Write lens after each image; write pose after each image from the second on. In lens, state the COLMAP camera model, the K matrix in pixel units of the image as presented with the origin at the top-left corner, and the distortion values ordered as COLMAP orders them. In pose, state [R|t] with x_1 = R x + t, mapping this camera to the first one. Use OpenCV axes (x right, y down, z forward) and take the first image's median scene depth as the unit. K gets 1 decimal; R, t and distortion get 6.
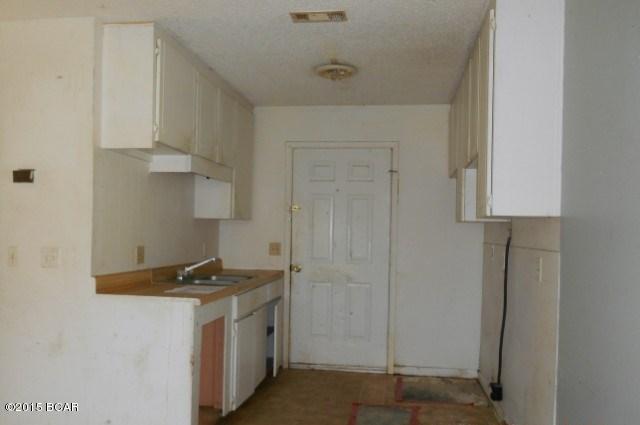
lens RADIAL K [[566.3, 0, 316.4], [0, 566.3, 240.4], [0, 0, 1]] dist [-0.011731, 0.002900]
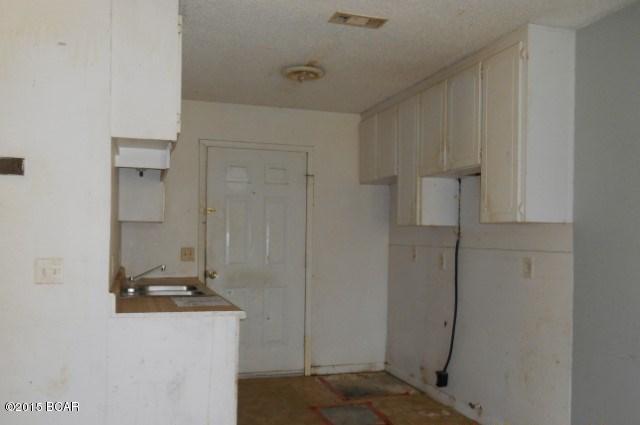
lens RADIAL K [[566.3, 0, 316.4], [0, 566.3, 240.4], [0, 0, 1]] dist [-0.011731, 0.002900]
pose [[0.900594, -0.009411, 0.434559, -0.335722], [0.010557, 0.999944, -0.000222, -0.005865], [-0.434533, 0.004788, 0.900643, 0.091185]]
